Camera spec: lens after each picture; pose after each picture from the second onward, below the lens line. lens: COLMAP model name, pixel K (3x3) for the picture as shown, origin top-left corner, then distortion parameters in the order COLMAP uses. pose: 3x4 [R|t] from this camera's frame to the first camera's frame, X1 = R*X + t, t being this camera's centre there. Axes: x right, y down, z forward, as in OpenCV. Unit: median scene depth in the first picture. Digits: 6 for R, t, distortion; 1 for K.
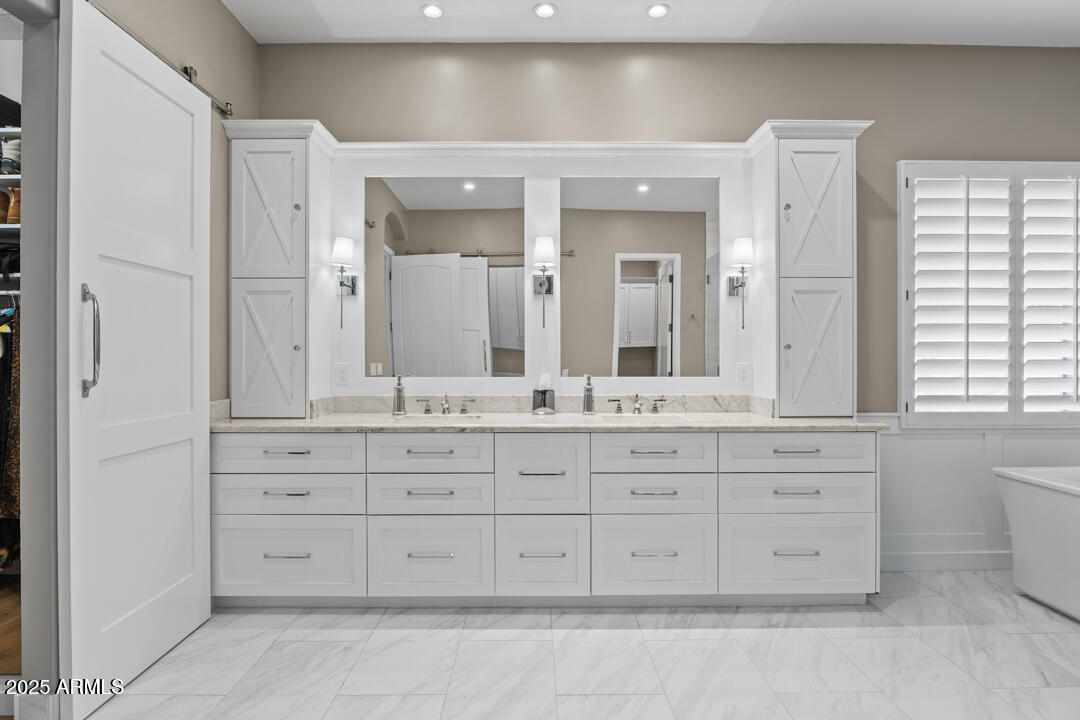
lens RADIAL K [[579.5, 0, 539.6], [0, 579.5, 357.8], [0, 0, 1]] dist [-0.014960, 0.002491]
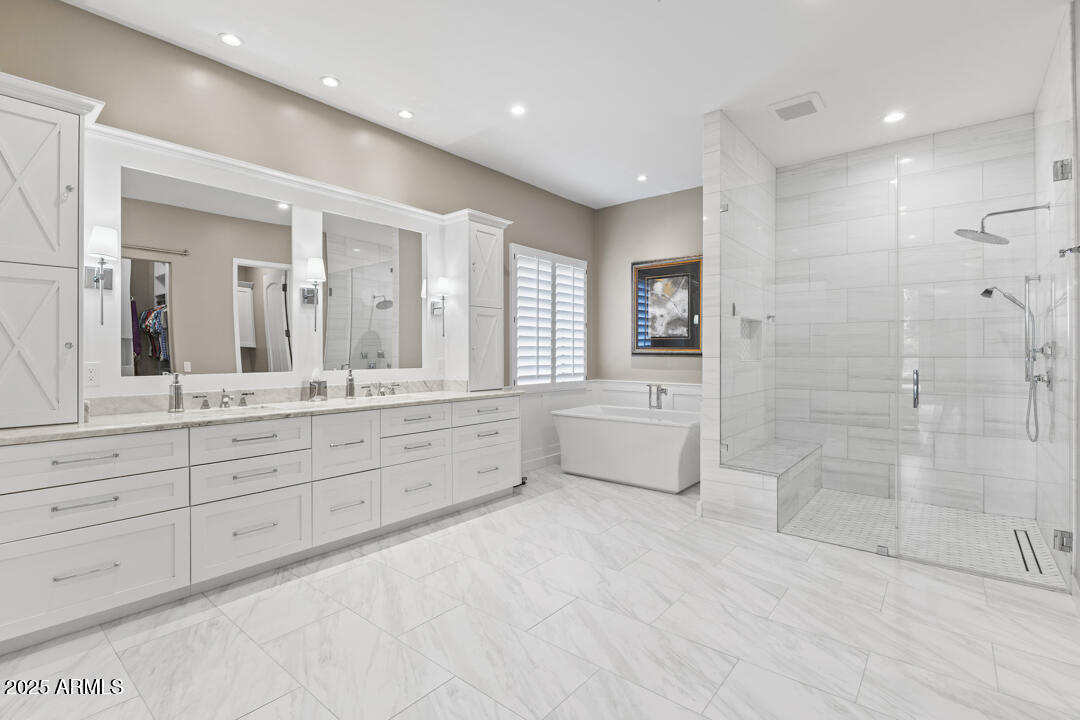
lens RADIAL K [[496.3, 0, 541.4], [0, 496.3, 356.4], [0, 0, 1]] dist [-0.001049, 0.000202]
pose [[0.646041, -0.004800, 0.763288, -0.519524], [0.003863, 0.999988, 0.003019, 0.000373], [-0.763293, 0.000998, 0.646051, -0.058186]]
